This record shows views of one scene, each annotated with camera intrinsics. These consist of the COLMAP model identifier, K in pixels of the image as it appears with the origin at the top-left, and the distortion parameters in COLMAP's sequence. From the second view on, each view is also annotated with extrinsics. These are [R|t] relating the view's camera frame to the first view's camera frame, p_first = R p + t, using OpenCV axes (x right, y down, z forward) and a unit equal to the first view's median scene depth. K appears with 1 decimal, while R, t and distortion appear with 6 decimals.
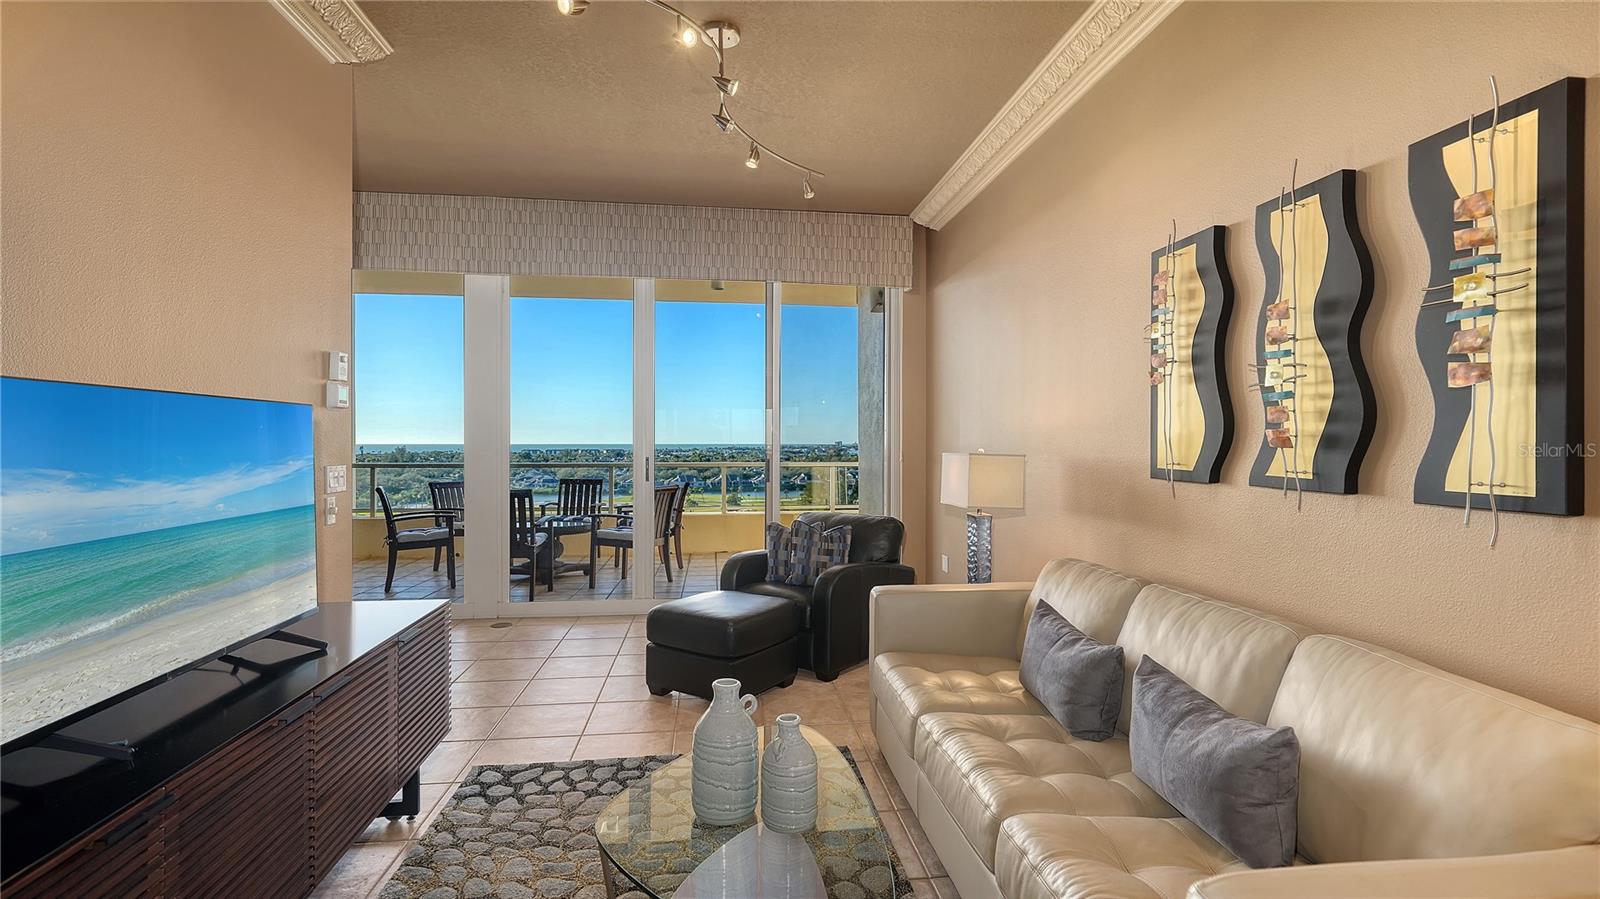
lens RADIAL K [[748.9, 0, 801.3], [0, 748.9, 449.2], [0, 0, 1]] dist [0.001363, 0.000030]
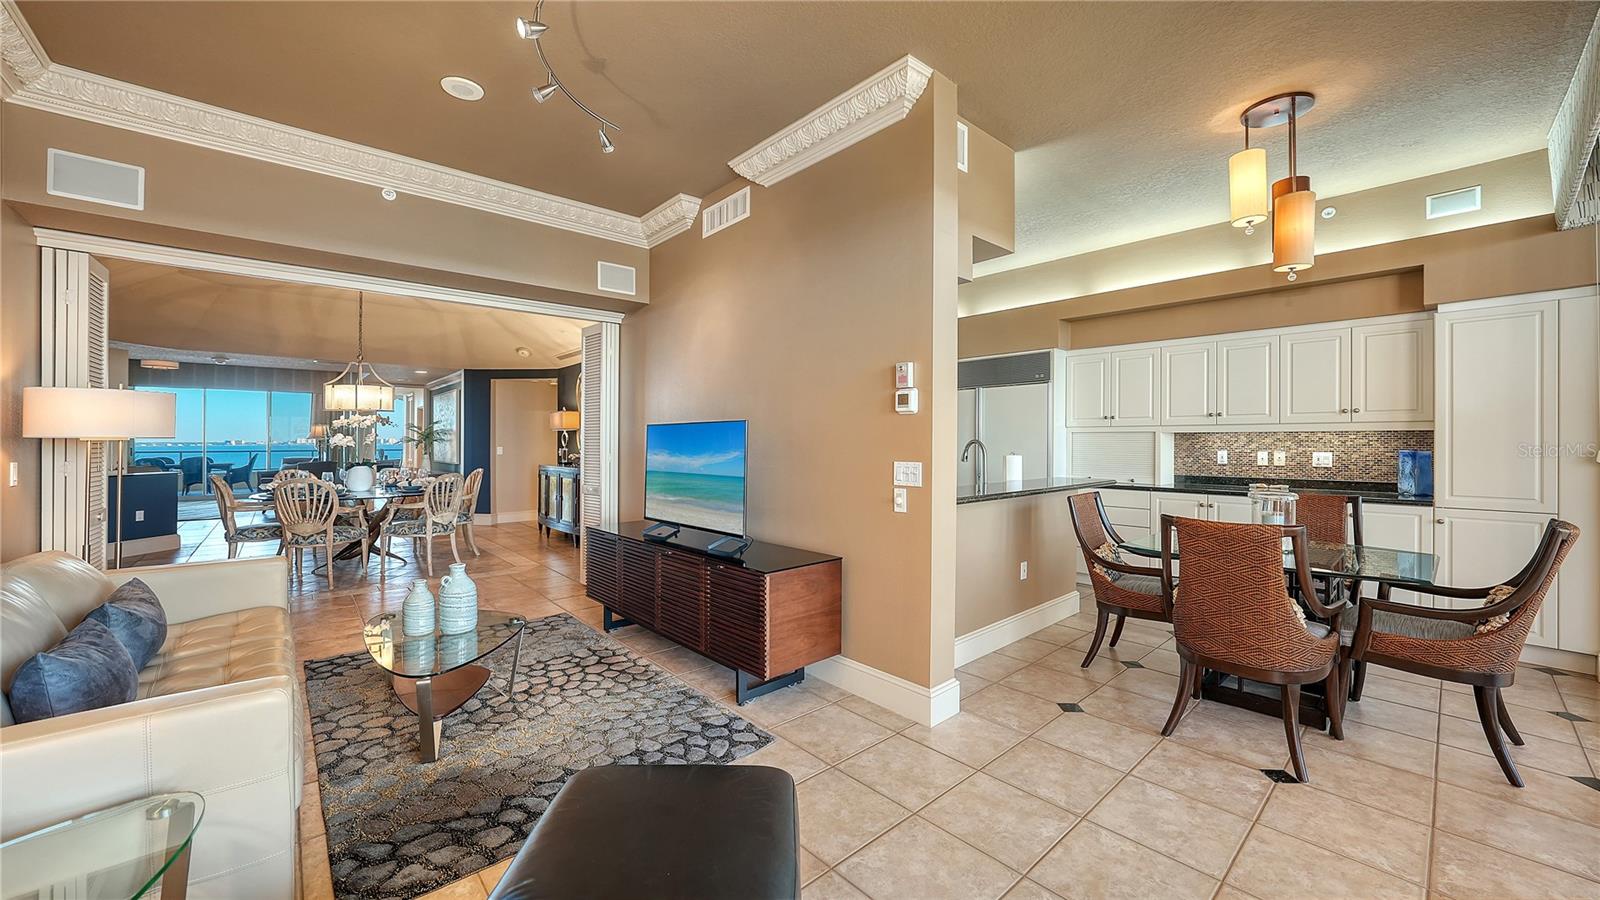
lens RADIAL K [[593.4, 0, 794.6], [0, 593.4, 441.6], [0, 0, 1]] dist [-0.014793, 0.001300]
pose [[-0.829238, 0.005295, -0.558871, 0.022467], [-0.001989, 0.999921, 0.012425, -0.022671], [0.558892, 0.011415, -0.829162, 1.836841]]
